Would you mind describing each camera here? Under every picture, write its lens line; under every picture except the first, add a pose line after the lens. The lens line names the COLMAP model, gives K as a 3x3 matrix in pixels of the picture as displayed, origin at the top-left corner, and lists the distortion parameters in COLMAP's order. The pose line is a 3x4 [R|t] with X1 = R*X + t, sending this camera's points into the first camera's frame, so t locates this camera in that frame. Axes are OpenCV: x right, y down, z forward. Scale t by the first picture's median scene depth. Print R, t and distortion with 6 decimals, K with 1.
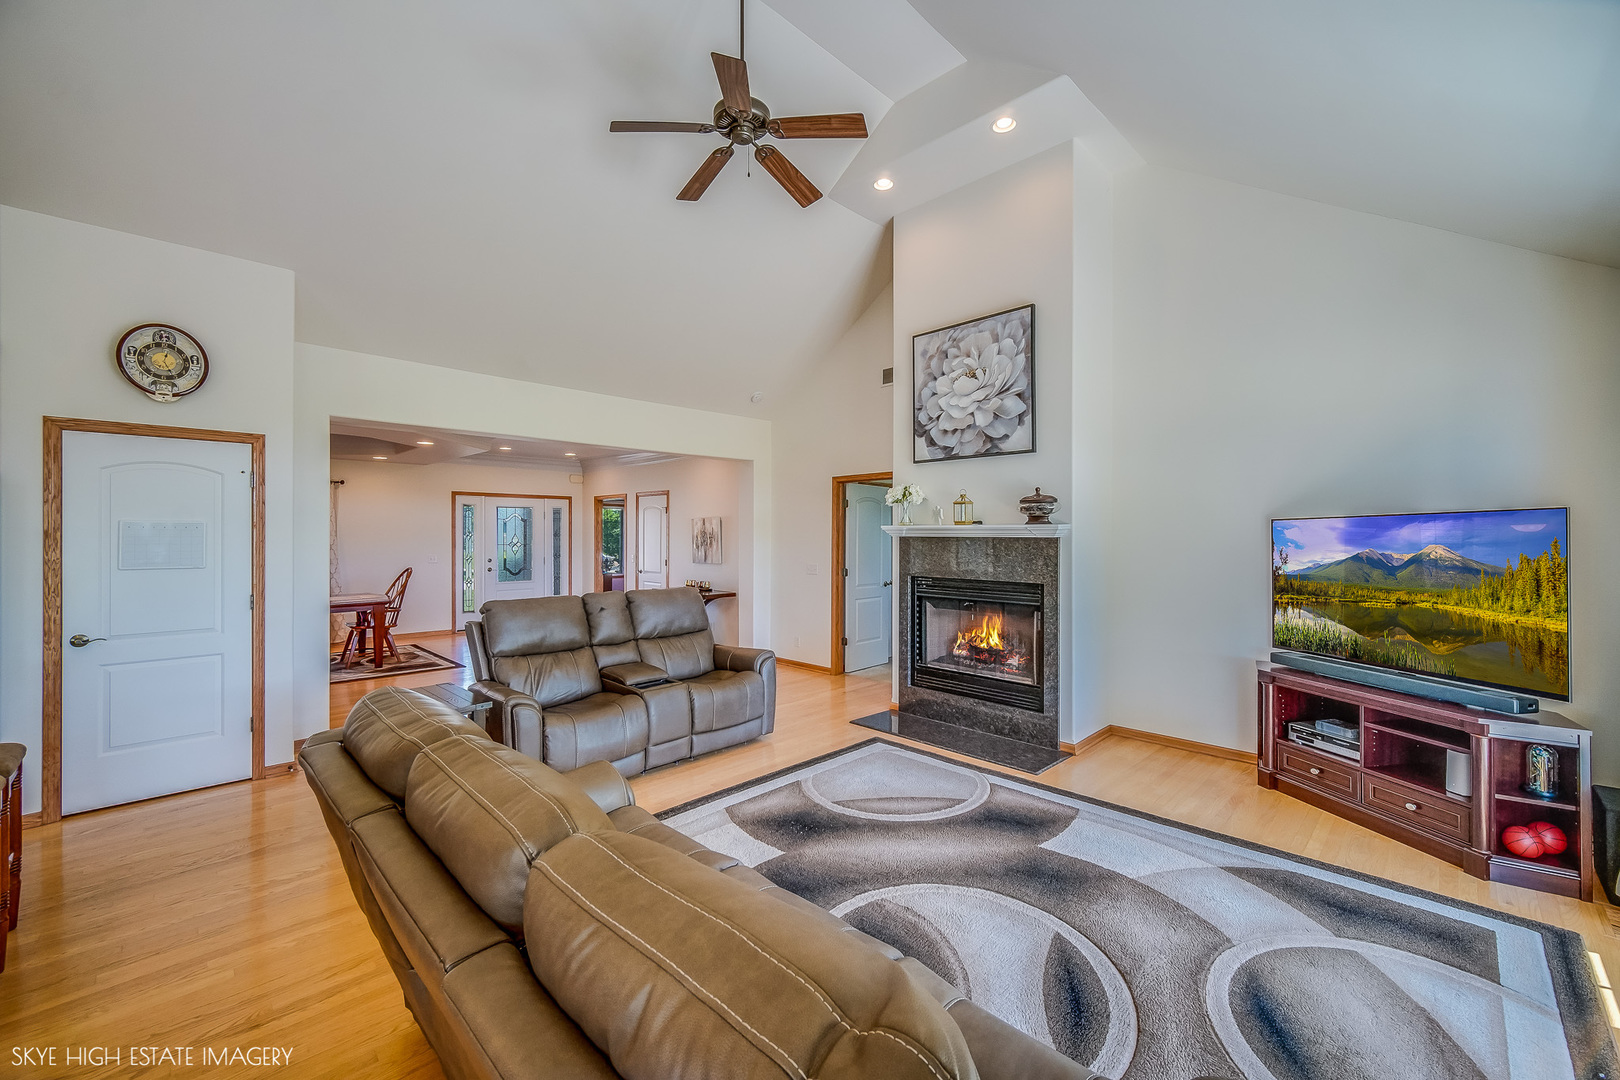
lens RADIAL K [[639.3, 0, 815.0], [0, 639.3, 533.8], [0, 0, 1]] dist [-0.000267, -0.001914]
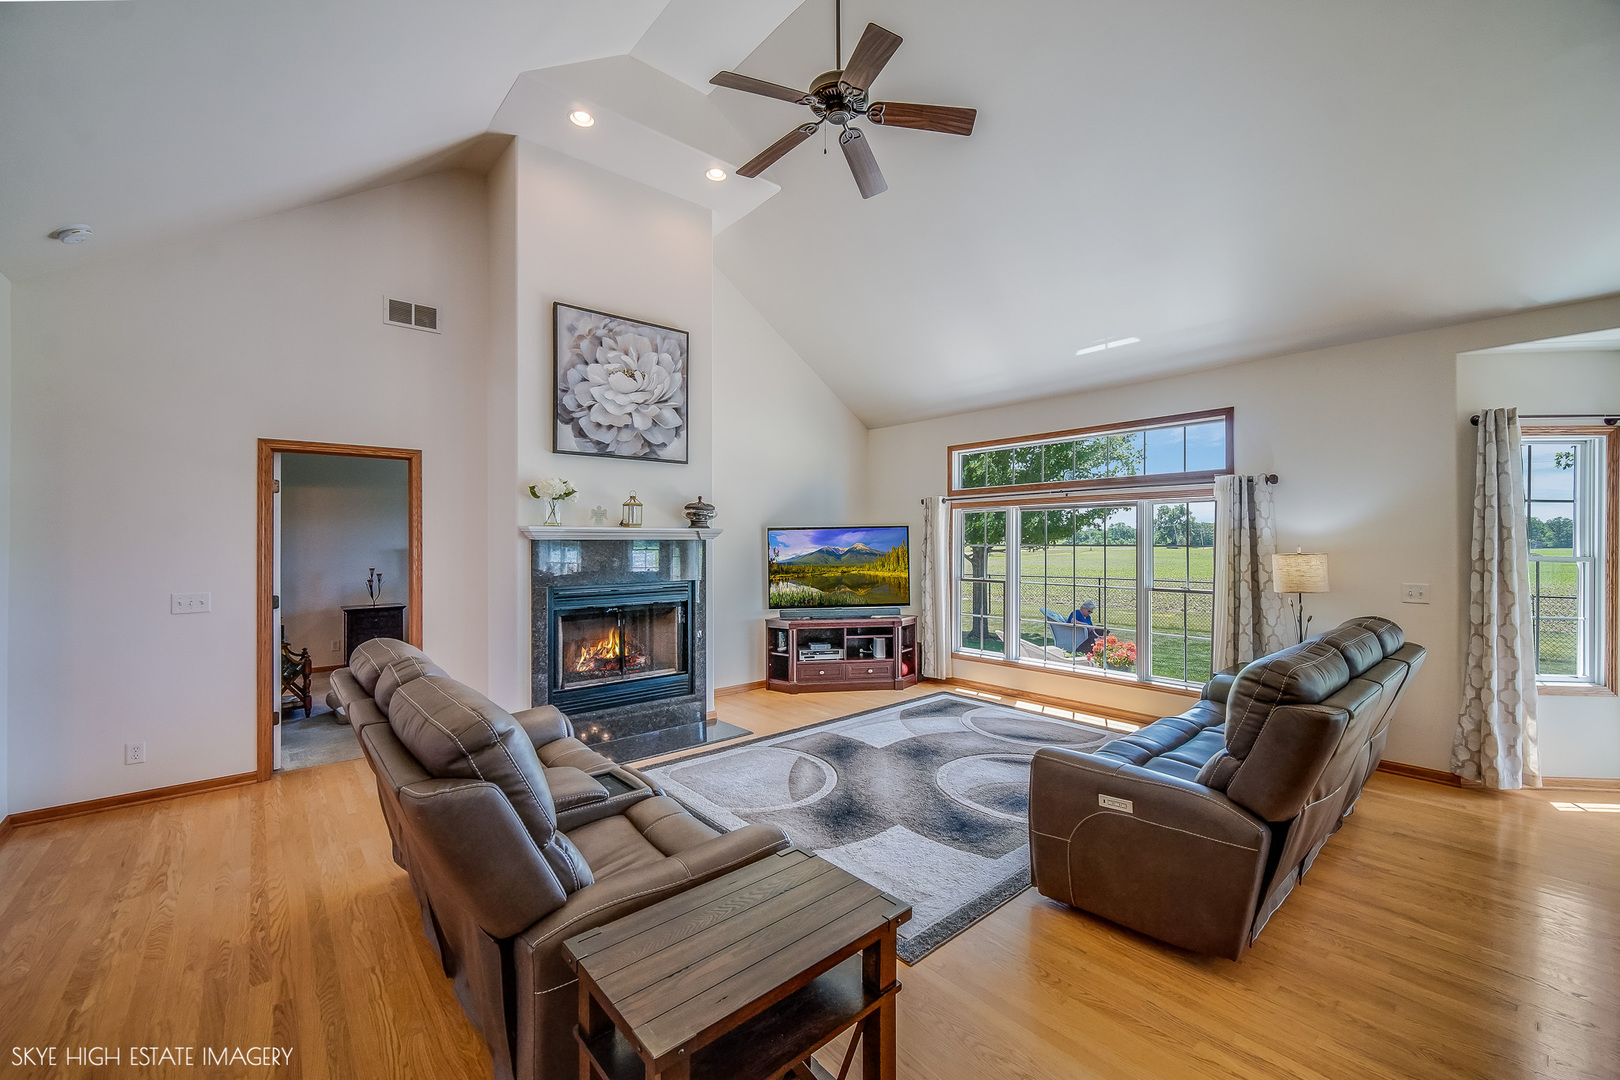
lens RADIAL K [[639.3, 0, 810.1], [0, 639.3, 539.5], [0, 0, 1]] dist [-0.000267, -0.001914]
pose [[0.085267, -0.001025, 0.996358, -0.890261], [0.002041, 0.999998, 0.000854, 0.004585], [-0.996356, 0.001961, 0.085269, 0.811316]]
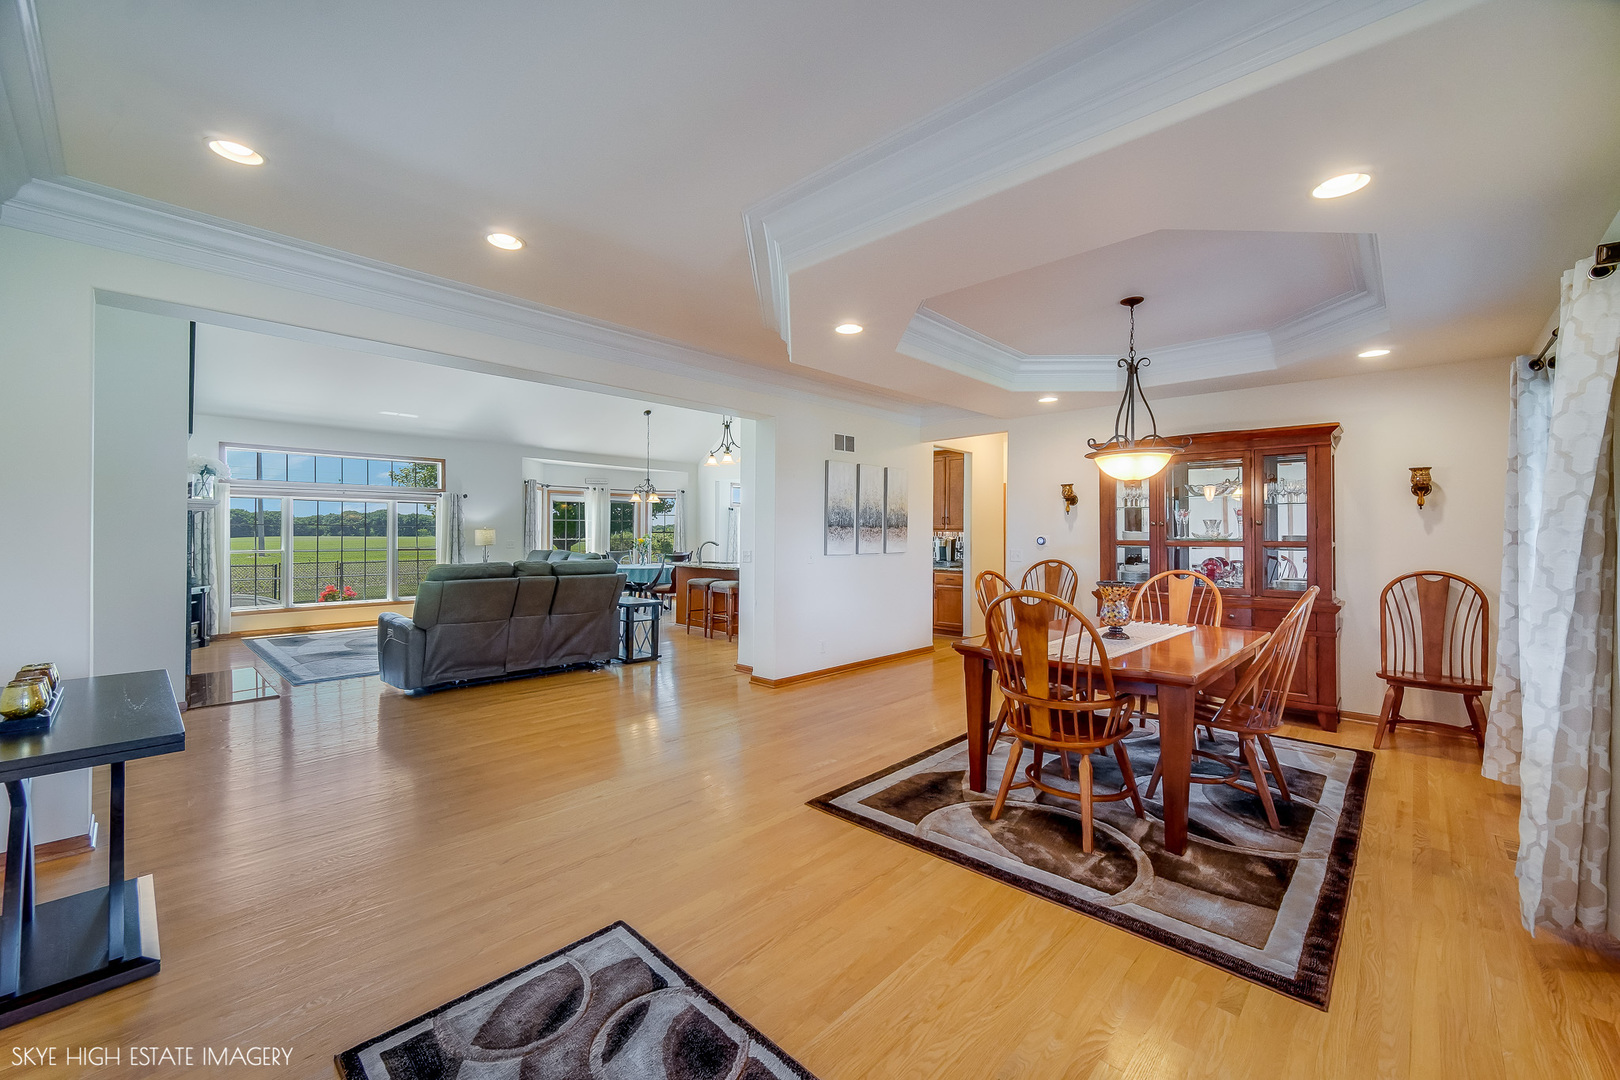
lens RADIAL K [[639.3, 0, 796.8], [0, 639.3, 534.1], [0, 0, 1]] dist [-0.000267, -0.001914]
pose [[-0.999965, -0.007756, -0.003153, -0.978565], [-0.007752, 0.999969, -0.001415, 0.043570], [0.003163, -0.001390, -0.999994, 2.611046]]
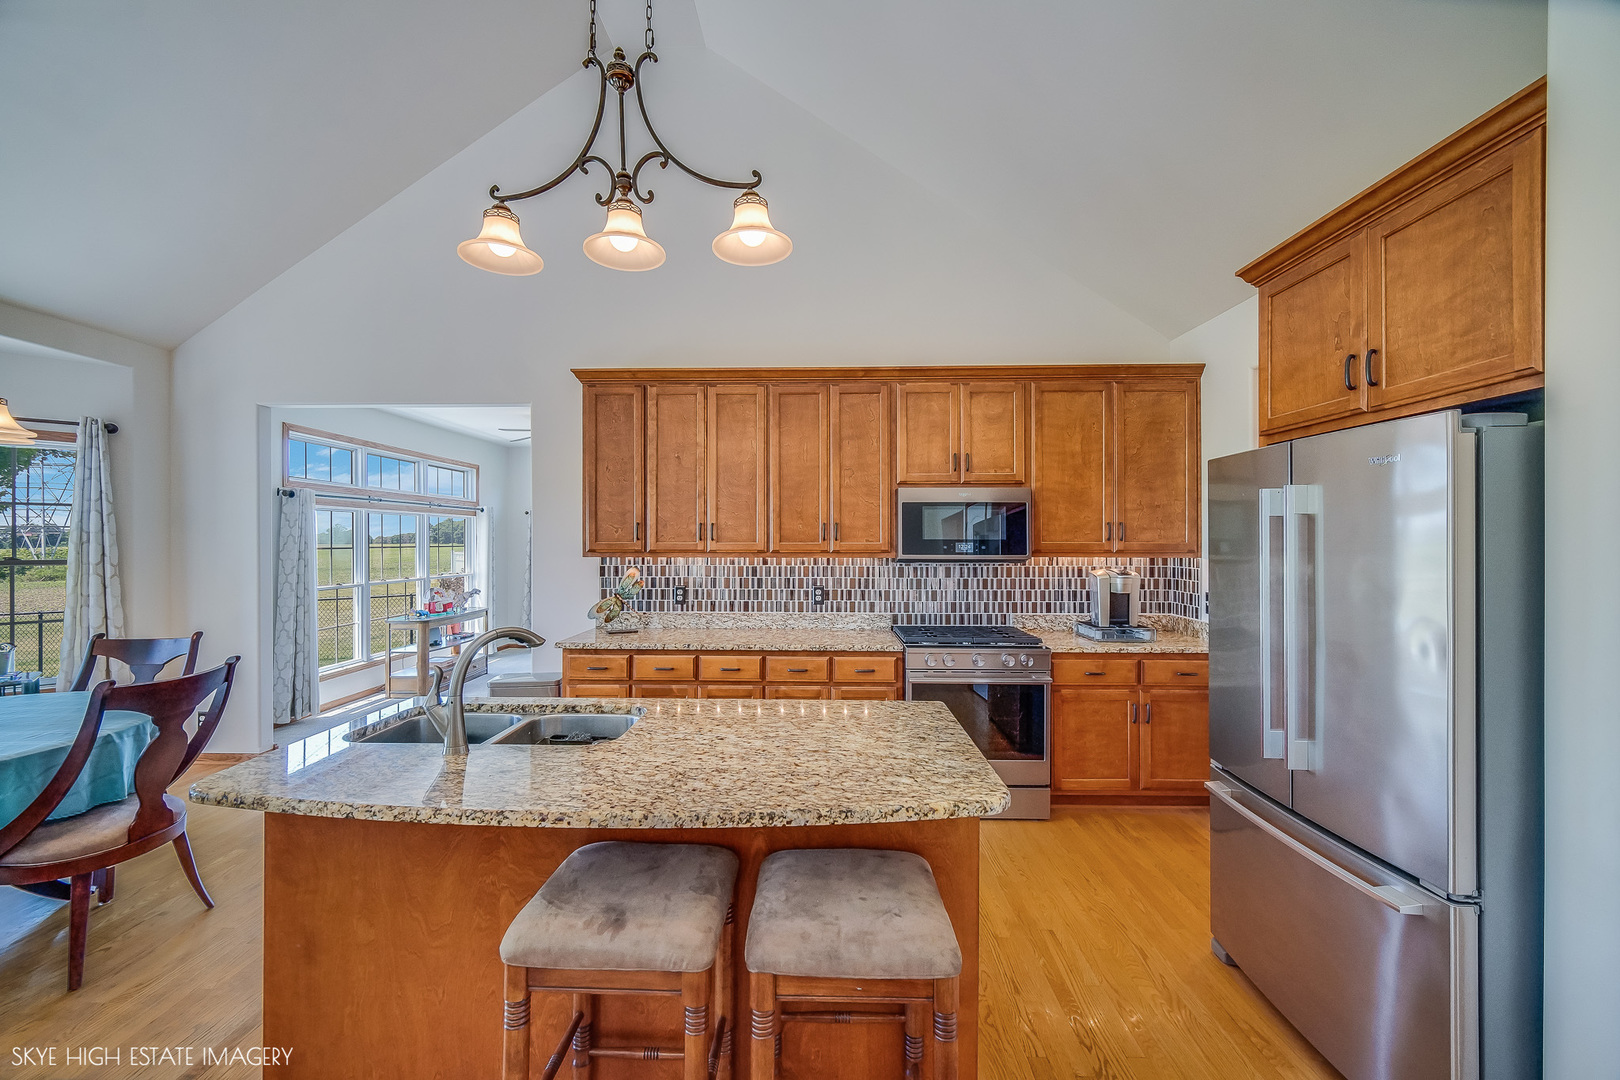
lens RADIAL K [[639.3, 0, 810.8], [0, 639.3, 536.6], [0, 0, 1]] dist [-0.000267, -0.001914]
pose [[-0.728880, -0.002441, -0.684637, -0.518432], [0.001858, 0.999983, -0.005544, 0.005697], [0.684639, -0.005313, -0.728863, 0.800659]]
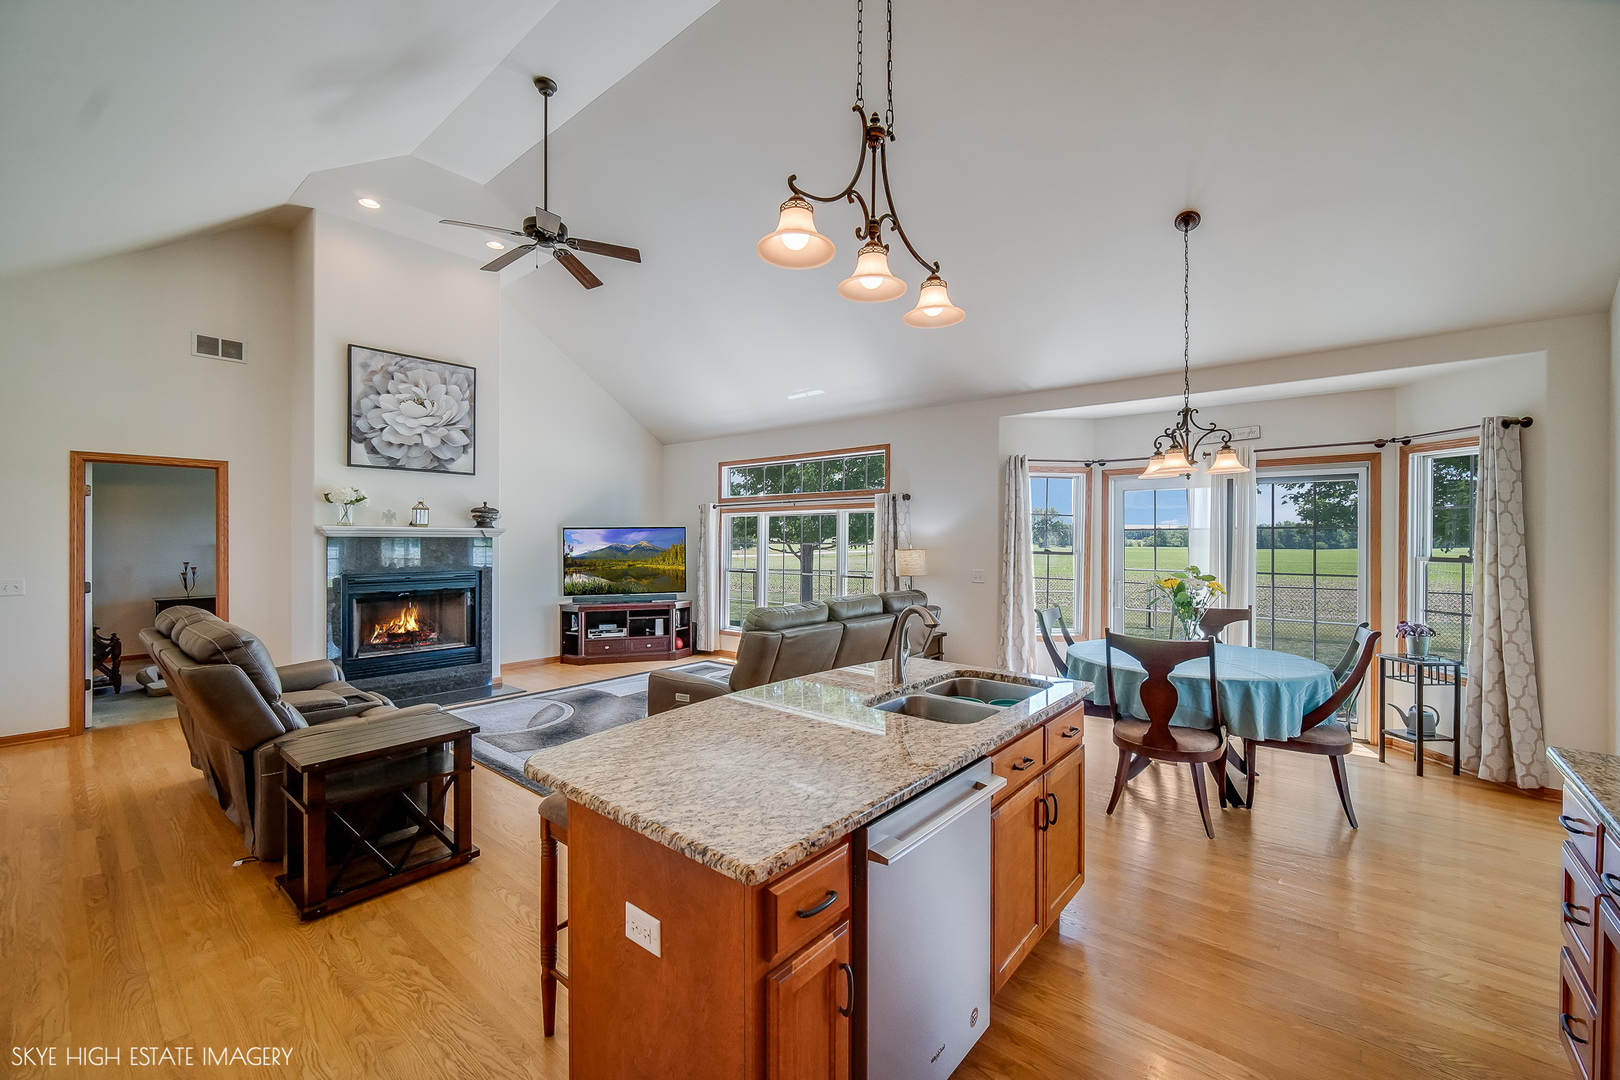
lens RADIAL K [[639.3, 0, 805.6], [0, 639.3, 541.3], [0, 0, 1]] dist [-0.000267, -0.001914]
pose [[-0.075448, -0.005699, 0.997133, -1.275887], [-0.003701, 0.999978, 0.005435, 0.004201], [-0.997143, -0.003280, -0.075468, 0.461975]]
